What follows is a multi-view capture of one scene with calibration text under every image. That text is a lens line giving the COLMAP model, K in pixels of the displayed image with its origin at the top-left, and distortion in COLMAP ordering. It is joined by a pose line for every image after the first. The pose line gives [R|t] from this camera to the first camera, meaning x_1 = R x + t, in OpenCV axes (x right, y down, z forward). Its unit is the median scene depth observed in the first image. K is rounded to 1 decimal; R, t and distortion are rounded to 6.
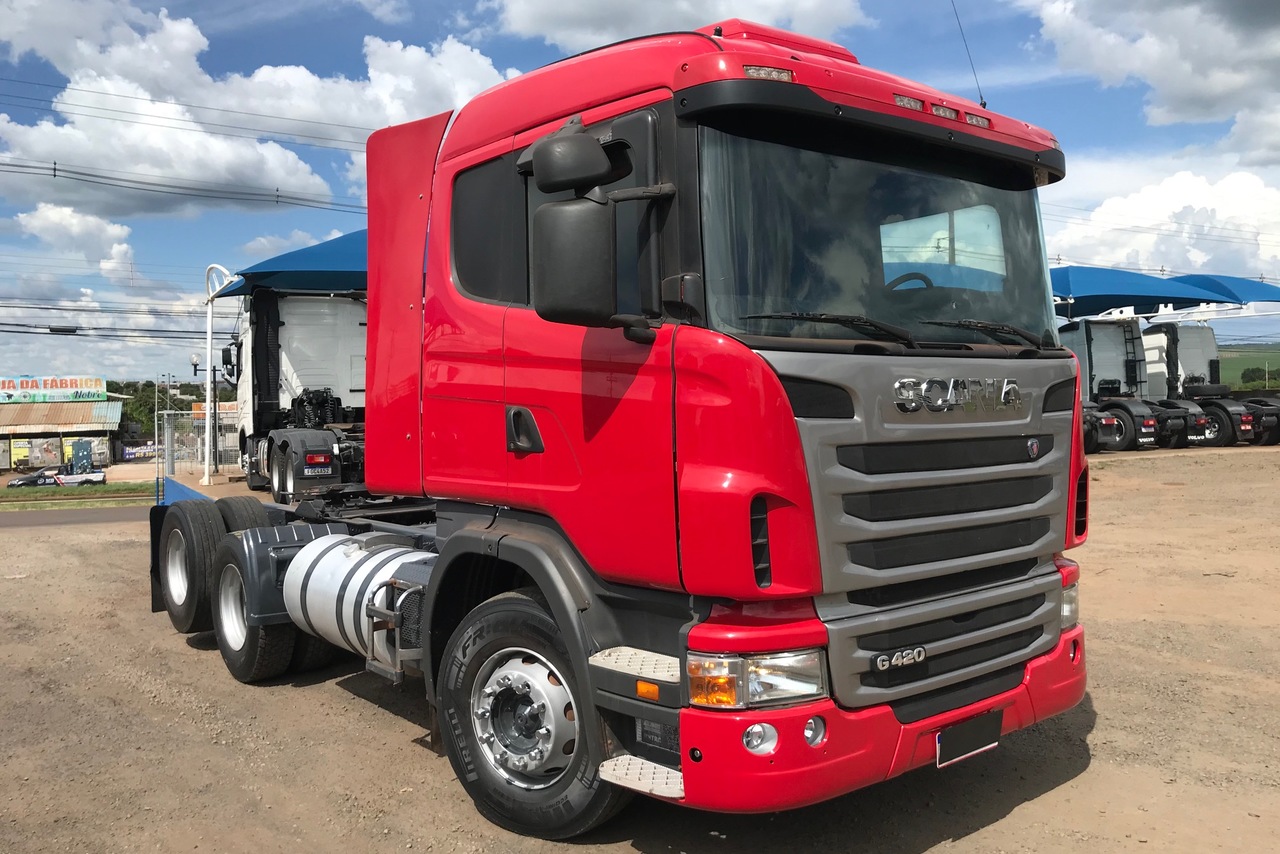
lens RADIAL K [[1059.0, 0, 639.9], [0, 1059.0, 445.2], [0, 0, 1]] dist [0.004011, 0.006281]
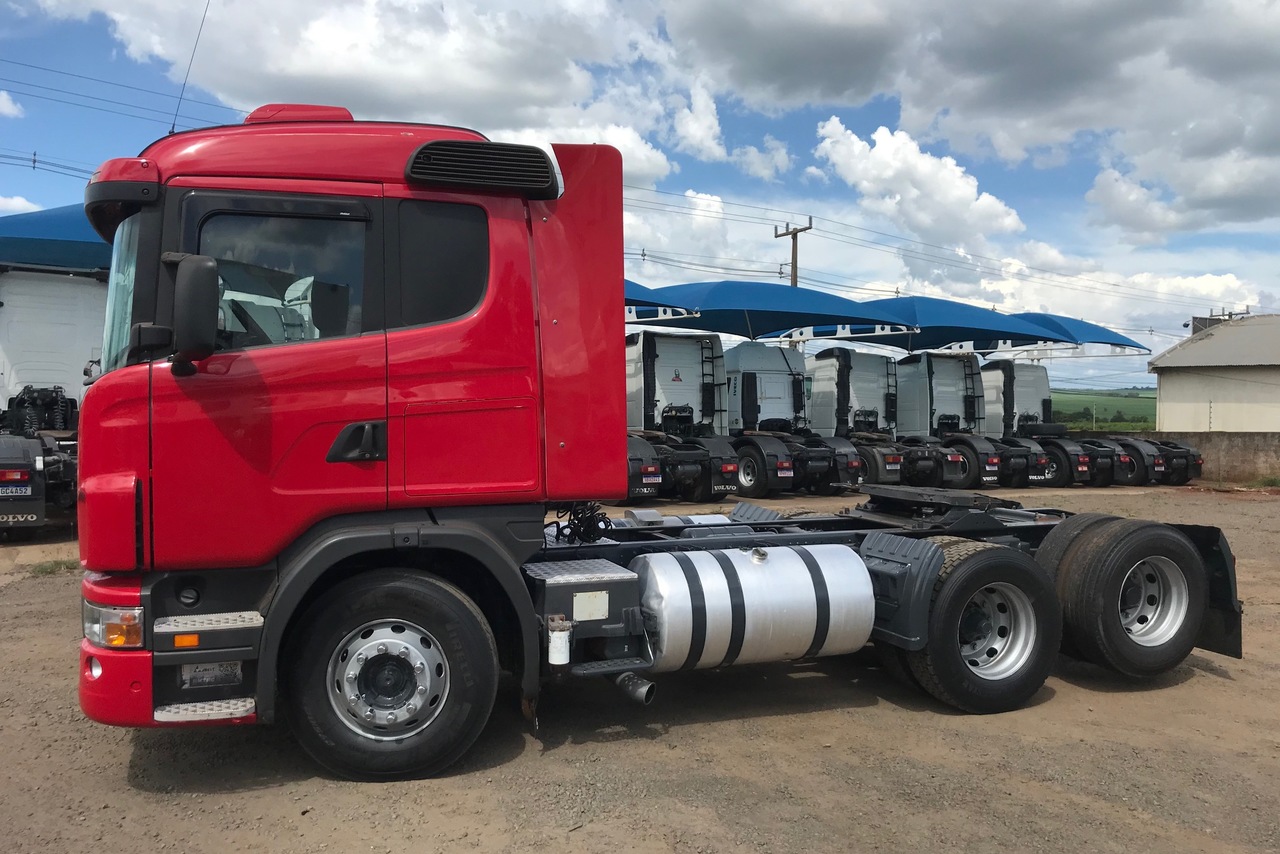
lens RADIAL K [[1045.9, 0, 640.0], [0, 1045.9, 427.0], [0, 0, 1]] dist [0.000766, -0.002688]
pose [[0.987916, 0.036707, 0.150583, 0.017962], [-0.030938, 0.998701, -0.040479, -0.002994], [-0.151874, 0.035332, 0.987768, 0.095864]]
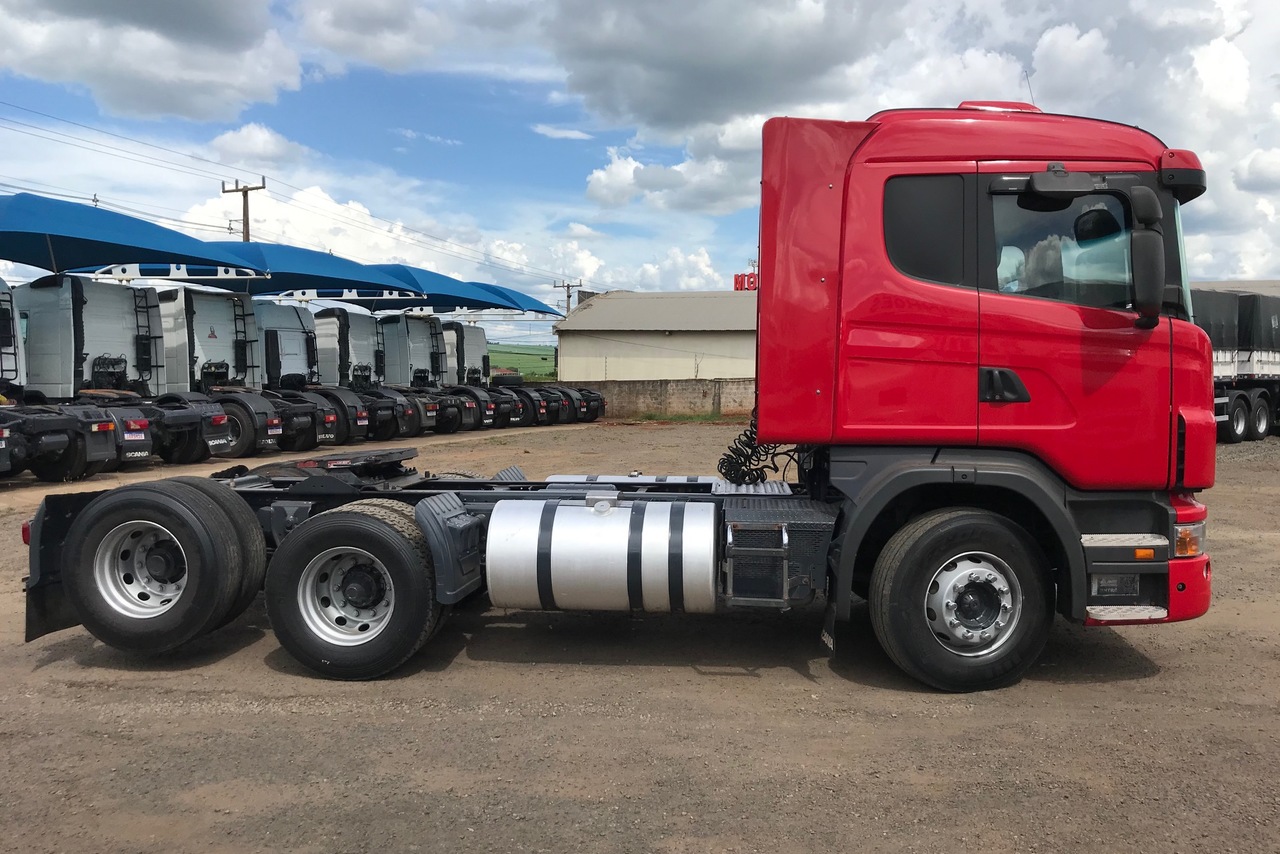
lens RADIAL K [[1059.0, 0, 639.9], [0, 1059.0, 445.2], [0, 0, 1]] dist [0.004011, 0.006281]
pose [[0.672491, -0.021197, 0.739802, -0.241312], [0.015203, 0.999774, 0.014826, 0.005915], [-0.739950, 0.001277, 0.672661, 0.075019]]
